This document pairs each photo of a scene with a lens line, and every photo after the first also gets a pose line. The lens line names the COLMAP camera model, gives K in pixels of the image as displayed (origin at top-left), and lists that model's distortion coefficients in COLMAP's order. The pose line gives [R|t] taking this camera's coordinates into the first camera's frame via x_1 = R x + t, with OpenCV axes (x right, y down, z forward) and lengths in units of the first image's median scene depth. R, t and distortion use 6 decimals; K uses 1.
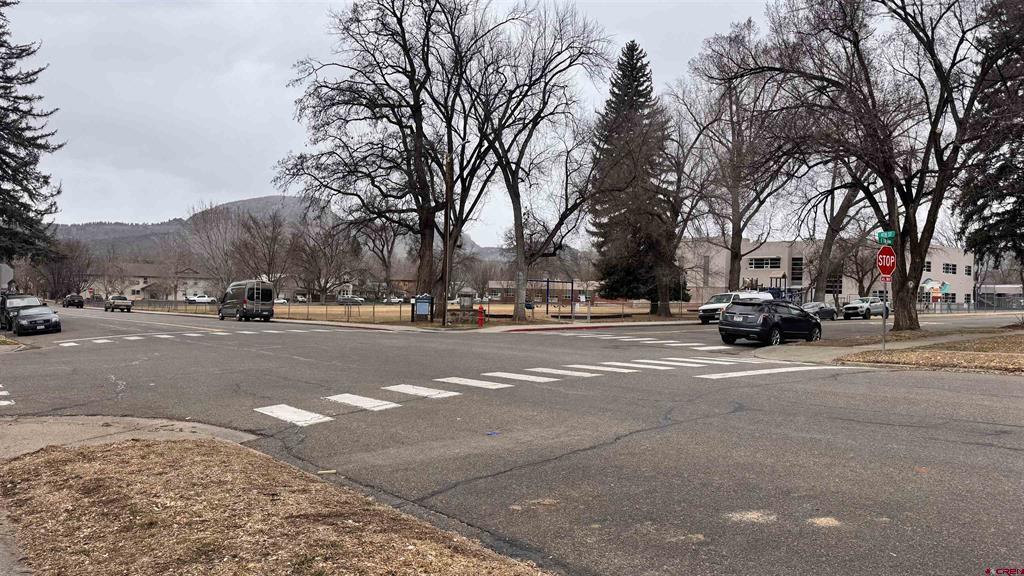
lens RADIAL K [[713.1, 0, 512.0], [0, 713.1, 288.0], [0, 0, 1]] dist [0.001245, 0.000441]
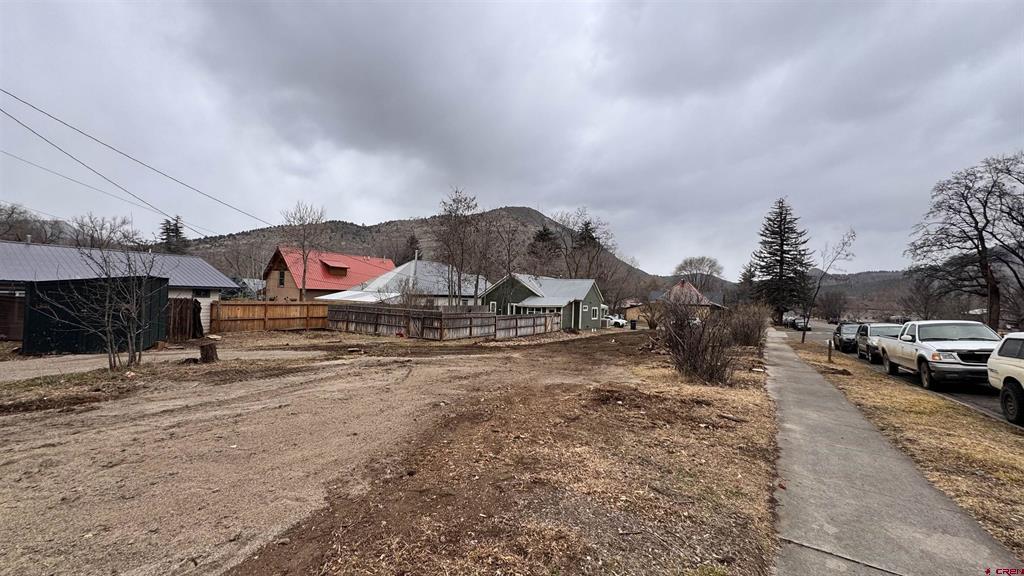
lens RADIAL K [[407.6, 0, 512.0], [0, 407.6, 288.0], [0, 0, 1]] dist [0.000640, -0.000171]
pose [[0.319397, -0.033561, -0.947026, 0.490665], [-0.021662, 0.998853, -0.042703, -0.016901], [0.947373, 0.034154, 0.318304, -0.623137]]
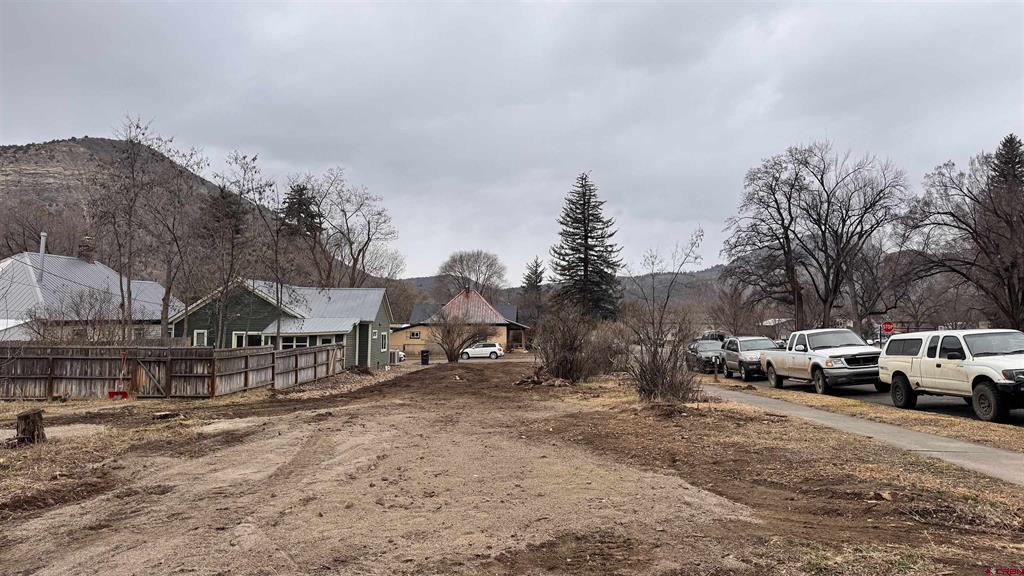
lens RADIAL K [[710.1, 0, 514.2], [0, 710.1, 287.0], [0, 0, 1]] dist [0.128225, -0.182798]
pose [[0.747816, -0.054732, -0.661646, 0.494158], [0.017808, 0.997891, -0.062420, -0.014887], [0.663667, 0.034896, 0.747214, -0.759432]]
